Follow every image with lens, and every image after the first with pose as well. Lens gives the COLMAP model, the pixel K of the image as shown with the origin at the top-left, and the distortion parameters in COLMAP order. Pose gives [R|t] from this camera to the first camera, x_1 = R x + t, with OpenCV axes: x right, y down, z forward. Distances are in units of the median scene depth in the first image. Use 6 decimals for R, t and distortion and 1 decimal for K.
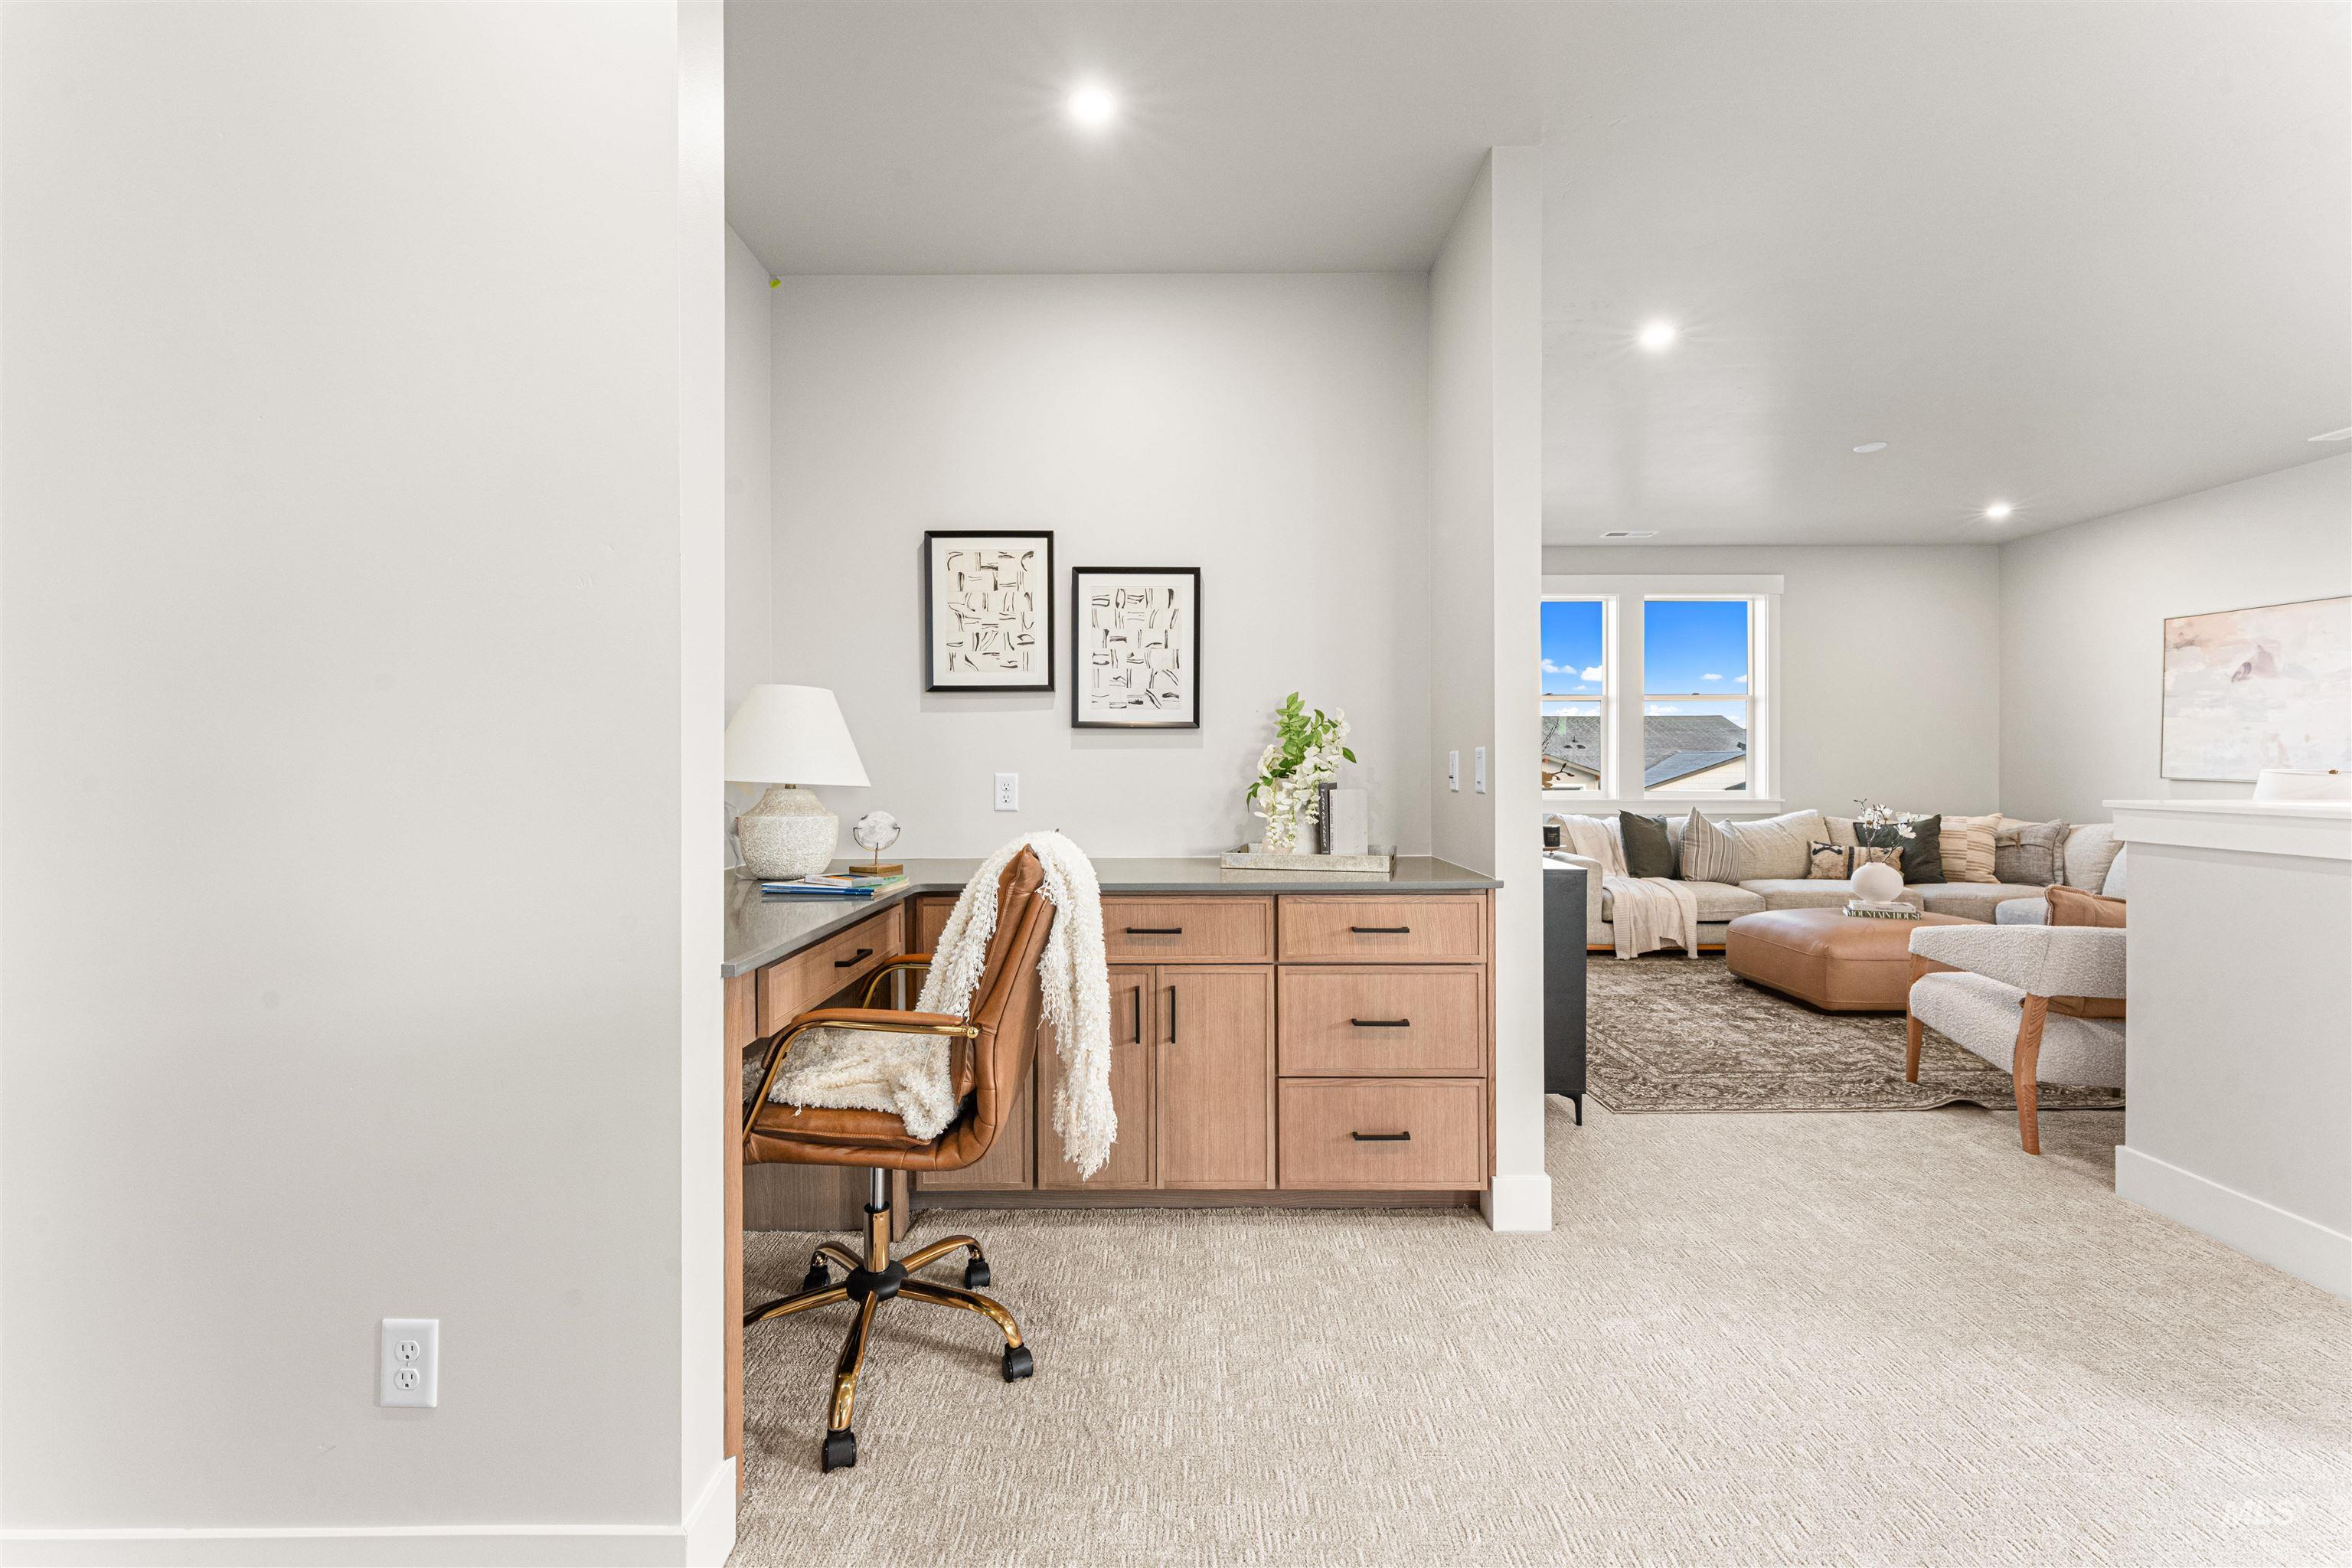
lens RADIAL K [[953.3, 0, 1166.0], [0, 953.3, 763.3], [0, 0, 1]] dist [-0.000598, 0.000298]
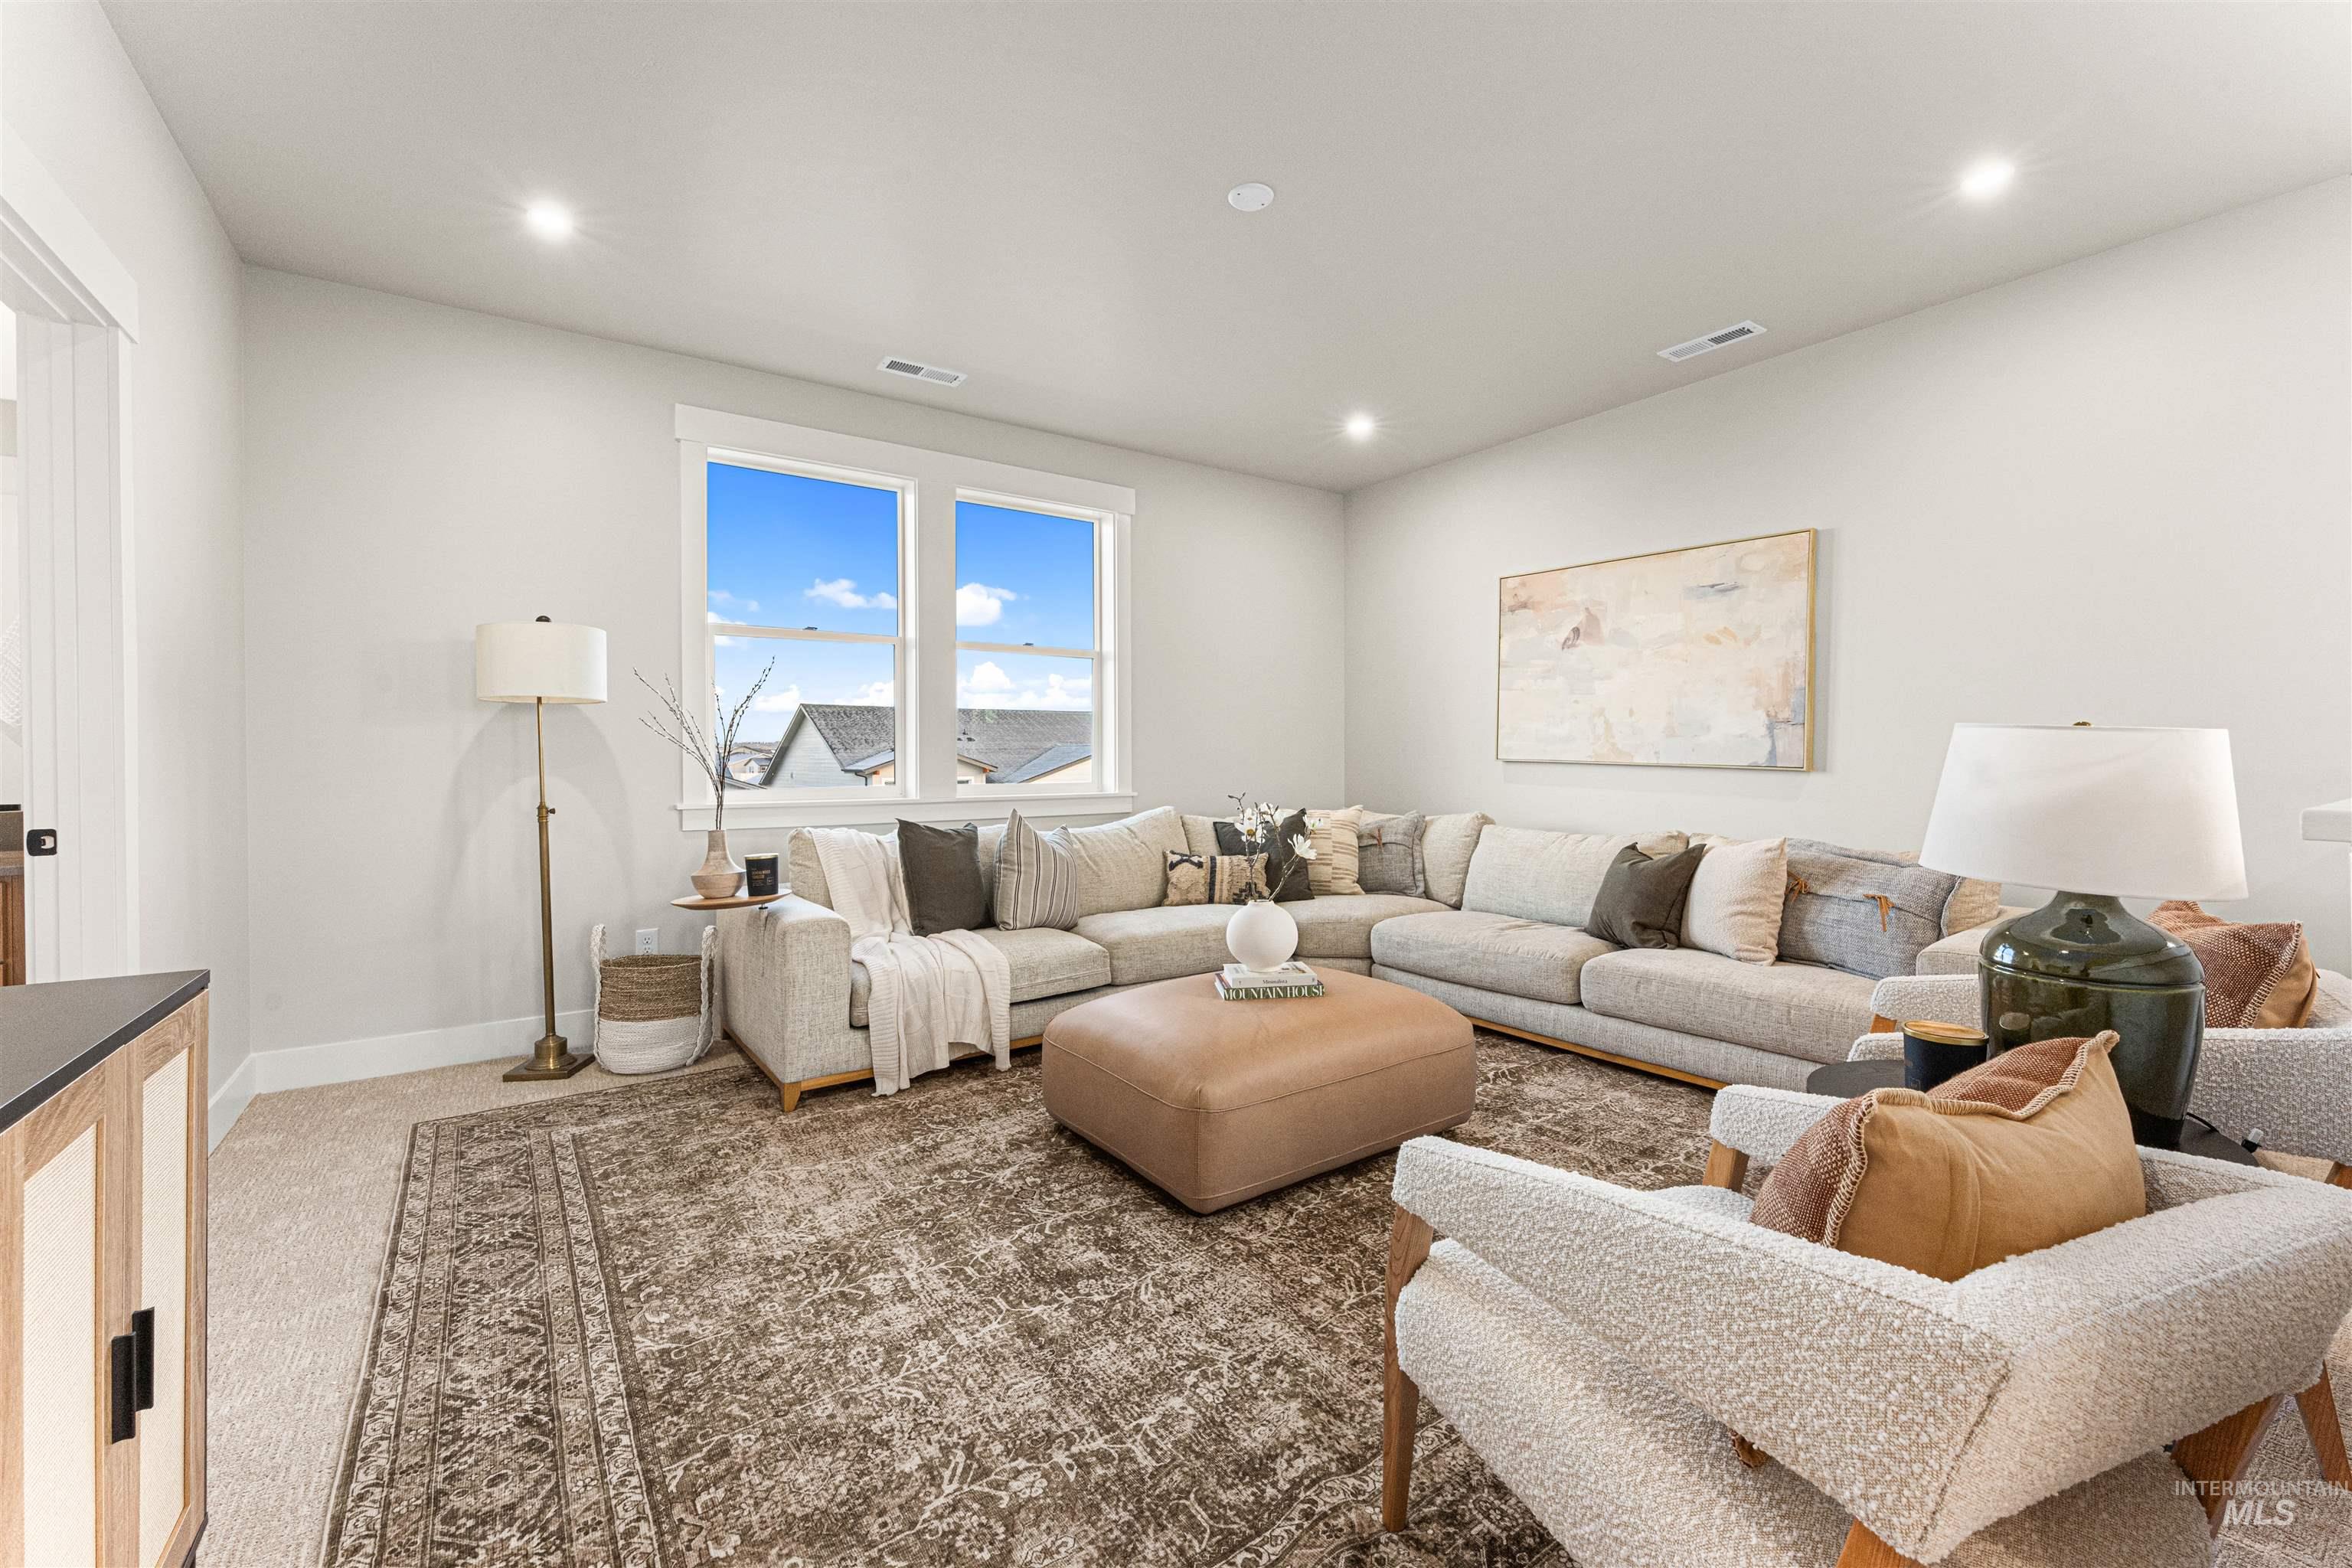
lens RADIAL K [[953.3, 0, 1172.6], [0, 953.3, 759.1], [0, 0, 1]] dist [-0.000598, 0.000298]
pose [[0.821848, -0.002933, 0.569699, 0.282038], [0.002345, 0.999996, 0.001764, 0.011768], [-0.569702, -0.000114, 0.821852, 0.423429]]
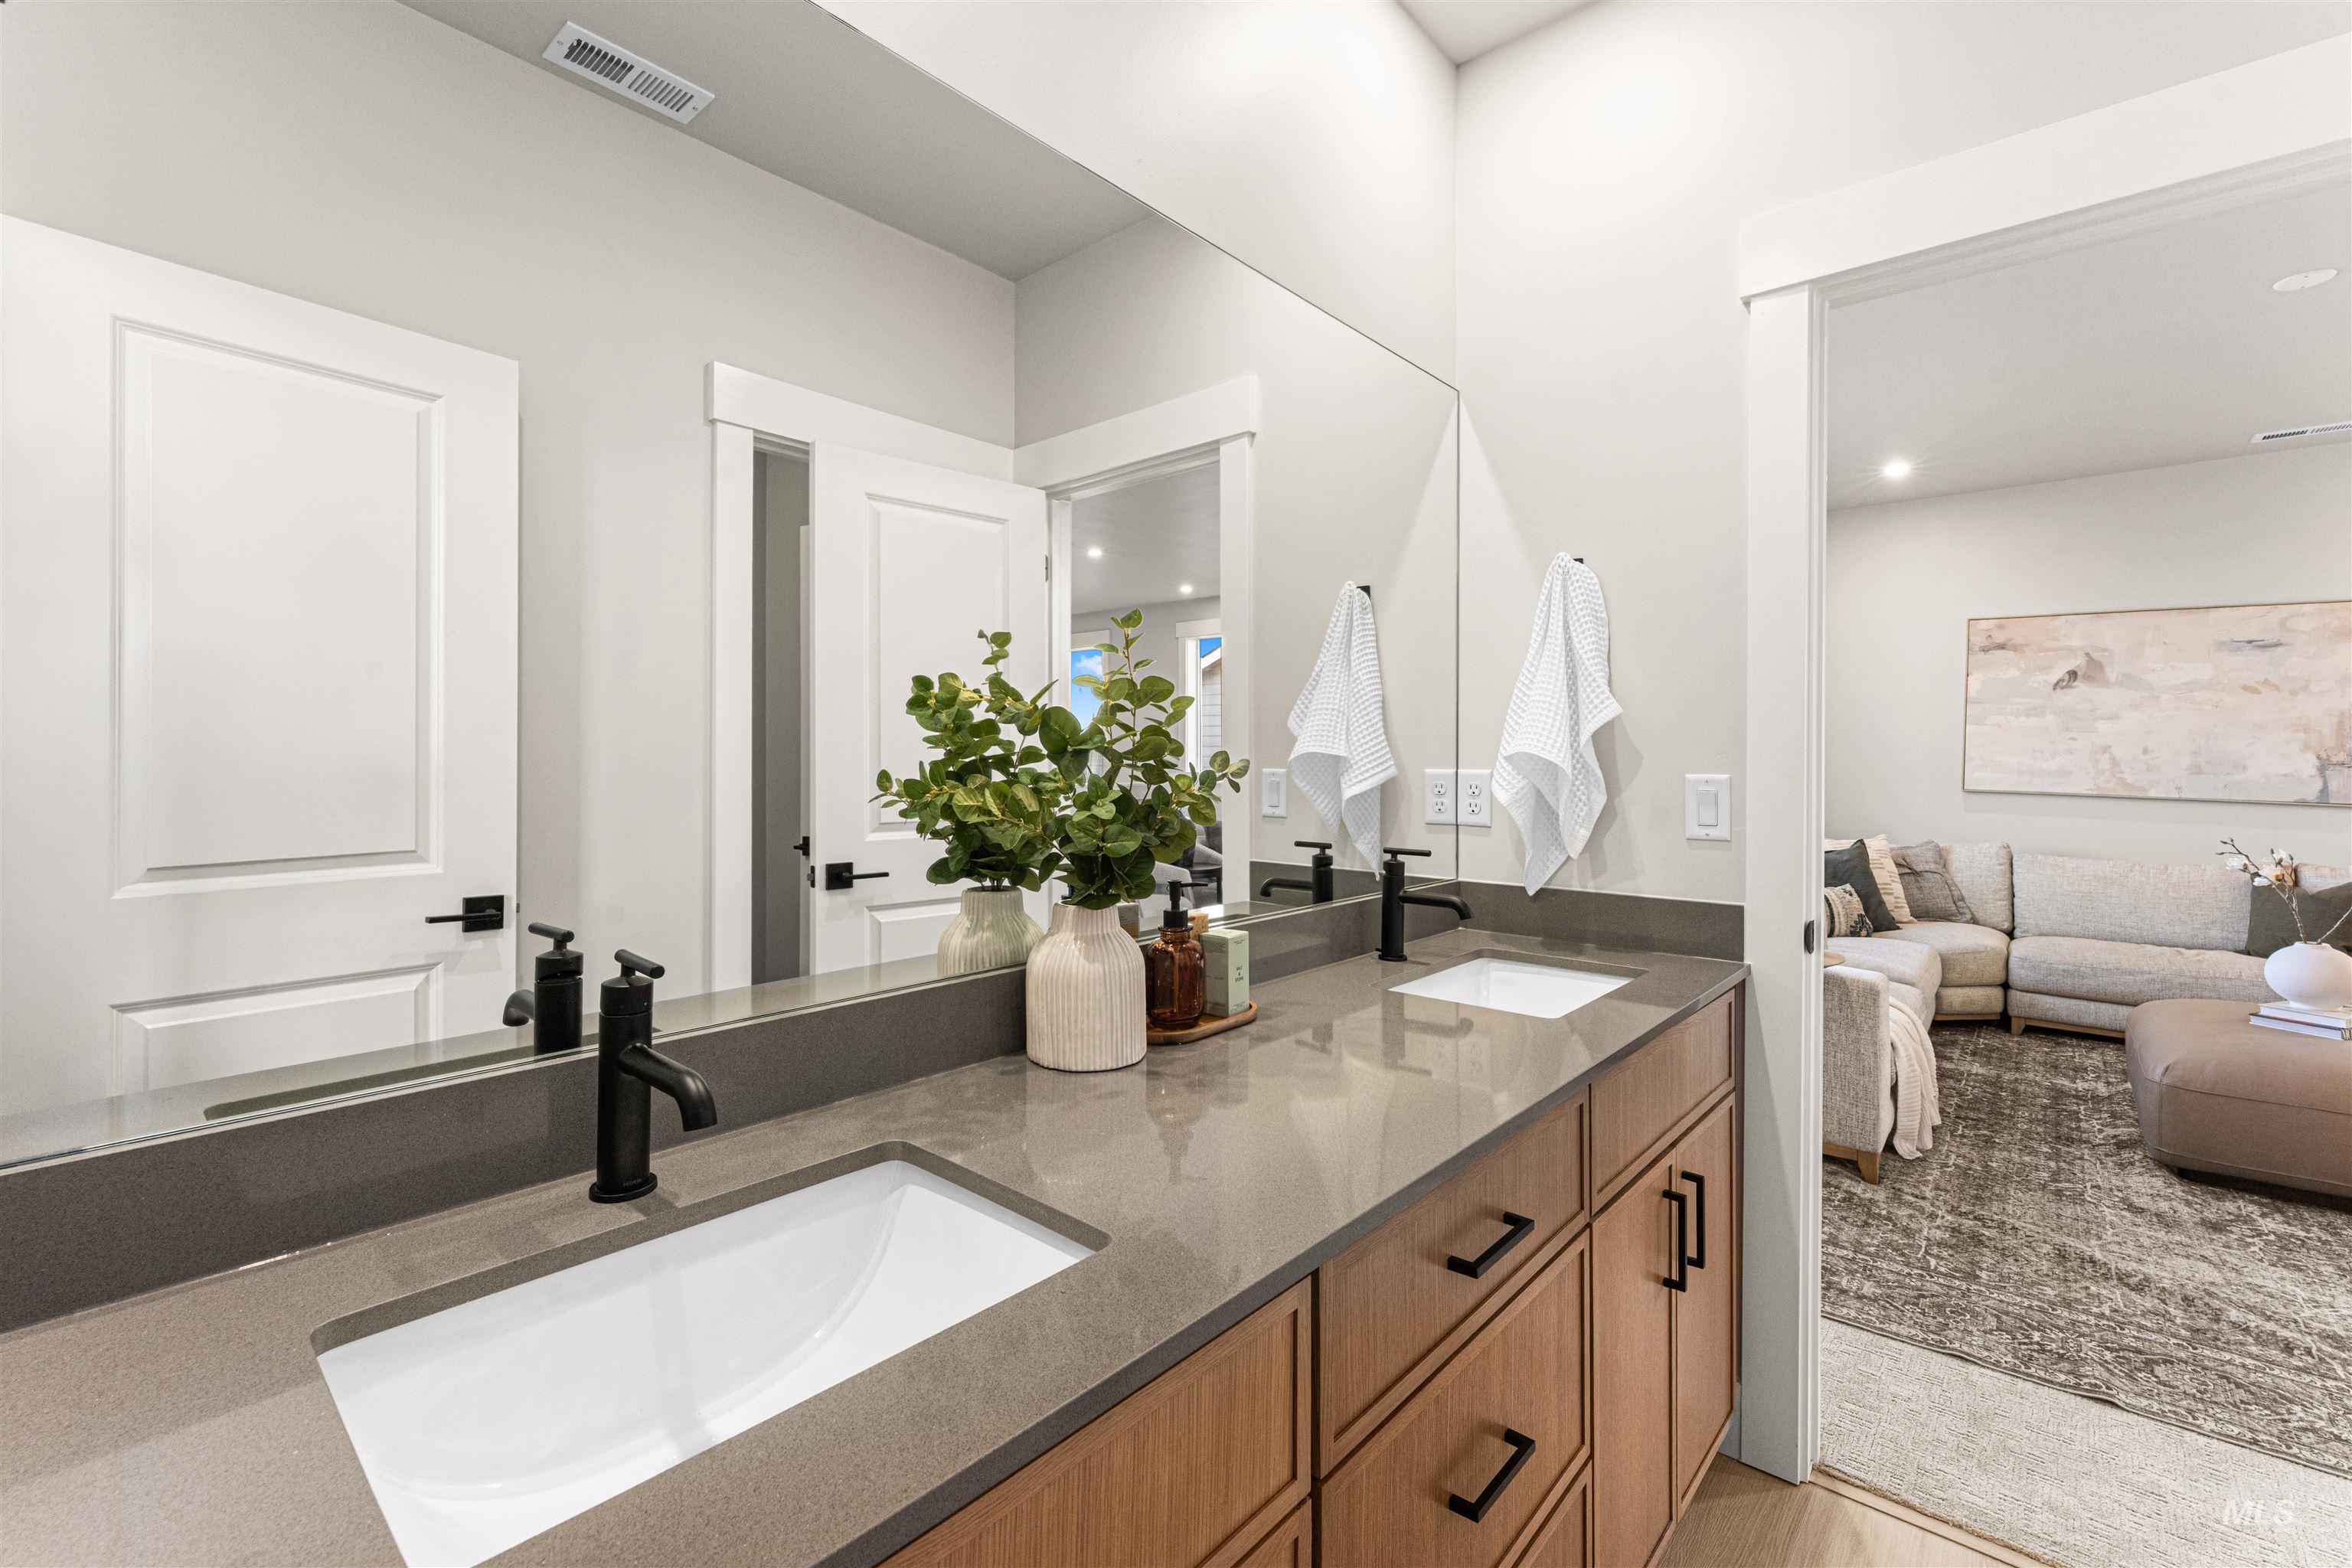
lens RADIAL K [[1009.4, 0, 1165.3], [0, 1009.4, 750.9], [0, 0, 1]] dist [-0.001753, 0.000036]
pose [[0.666418, 0.010999, 0.745497, -0.195744], [-0.007608, 0.999939, -0.007952, -0.008578], [-0.745539, -0.000373, 0.666462, 0.871402]]
